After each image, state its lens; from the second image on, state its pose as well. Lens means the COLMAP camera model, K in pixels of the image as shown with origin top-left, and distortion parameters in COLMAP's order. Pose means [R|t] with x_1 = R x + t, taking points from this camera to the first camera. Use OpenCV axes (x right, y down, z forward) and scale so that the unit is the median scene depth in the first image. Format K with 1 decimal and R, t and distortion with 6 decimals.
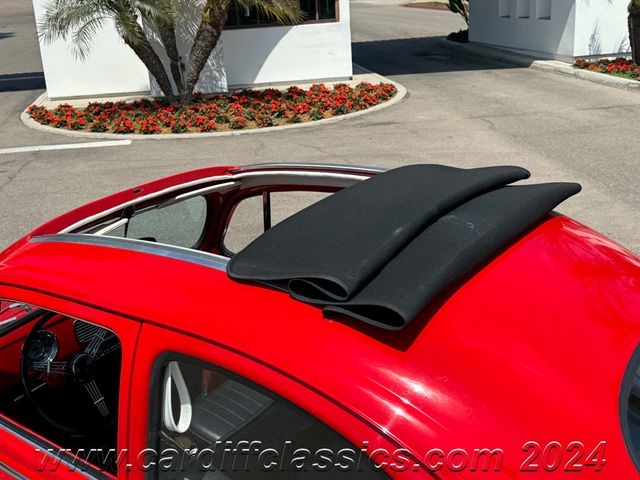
lens RADIAL K [[763.9, 0, 317.8], [0, 763.9, 241.2], [0, 0, 1]] dist [0.210717, -0.467698]
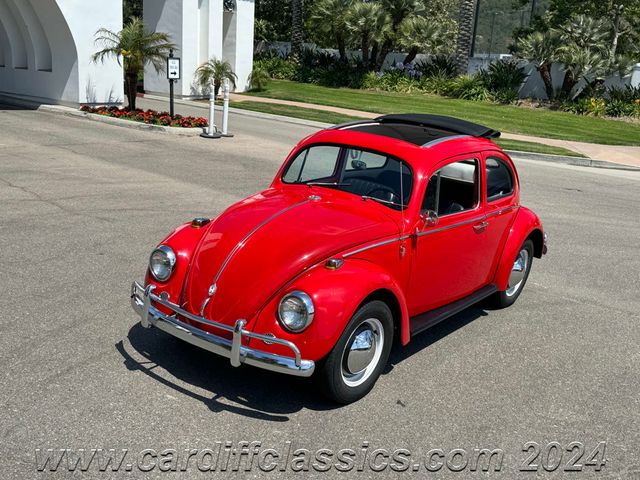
lens RADIAL K [[700.8, 0, 314.3], [0, 700.8, 240.5], [0, 0, 1]] dist [0.222207, -0.524053]
pose [[0.704518, -0.083265, 0.704784, -0.270978], [0.122322, 0.992478, -0.005022, 0.038795], [-0.699065, 0.089748, 0.709404, -0.064546]]
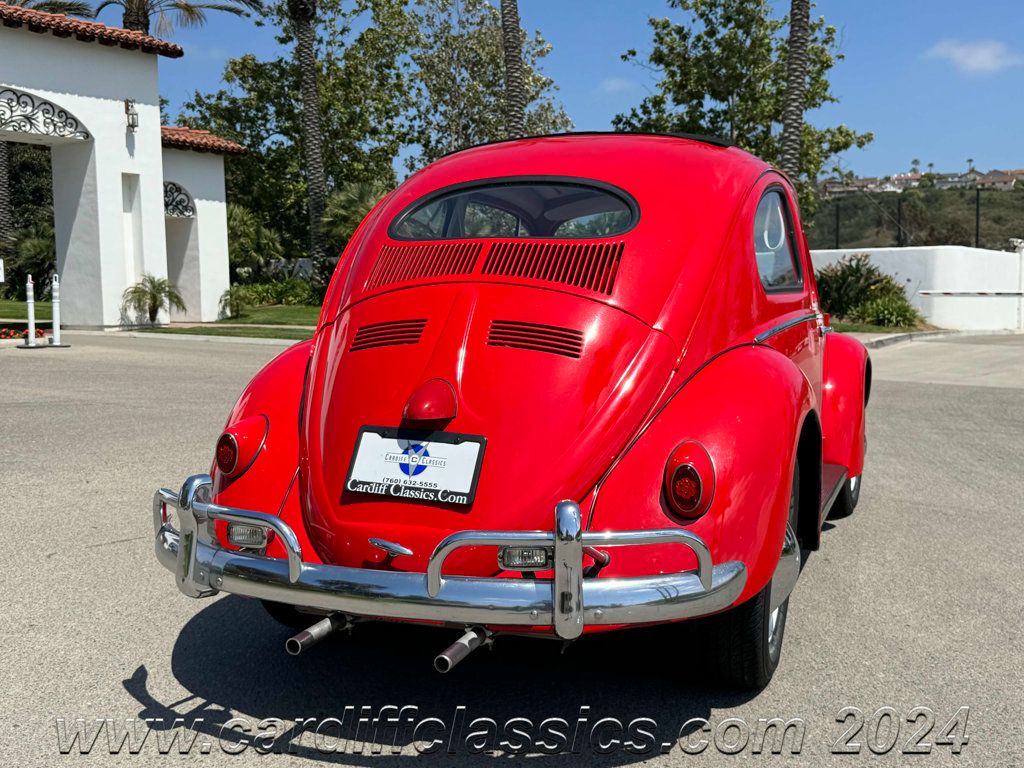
lens RADIAL K [[1108.2, 0, 511.2], [0, 1108.2, 389.9], [0, 0, 1]] dist [0.201583, -0.461434]
pose [[0.720856, -0.010491, 0.693006, -0.109971], [0.192356, 0.963634, -0.185498, 0.292068], [-0.665858, 0.267021, 0.696659, -0.557725]]
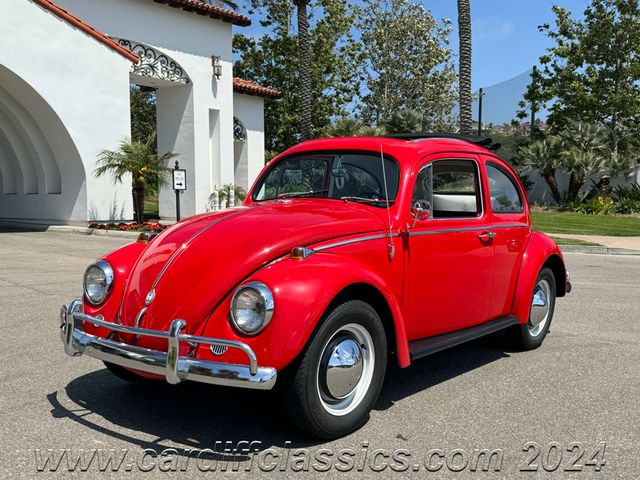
lens RADIAL K [[681.9, 0, 321.0], [0, 681.9, 241.5], [0, 0, 1]] dist [0.201882, -0.460164]
pose [[0.719680, 0.008781, 0.694250, -0.206392], [0.178137, 0.964114, -0.196856, 0.095321], [-0.671065, 0.265345, 0.692289, -0.019982]]
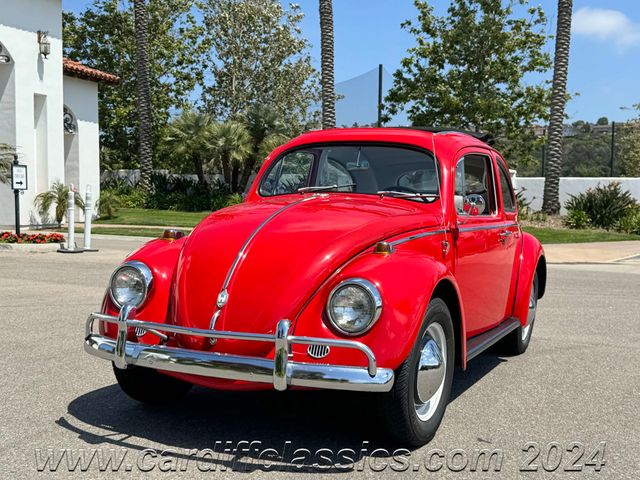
lens RADIAL K [[778.5, 0, 320.0], [0, 778.5, 240.0], [0, 0, 1]] dist [0.214565, -0.498194]
pose [[0.542549, 0.019800, 0.839791, -0.274644], [0.225896, 0.959457, -0.168562, 0.086167], [-0.809081, 0.281159, 0.516079, 0.038403]]
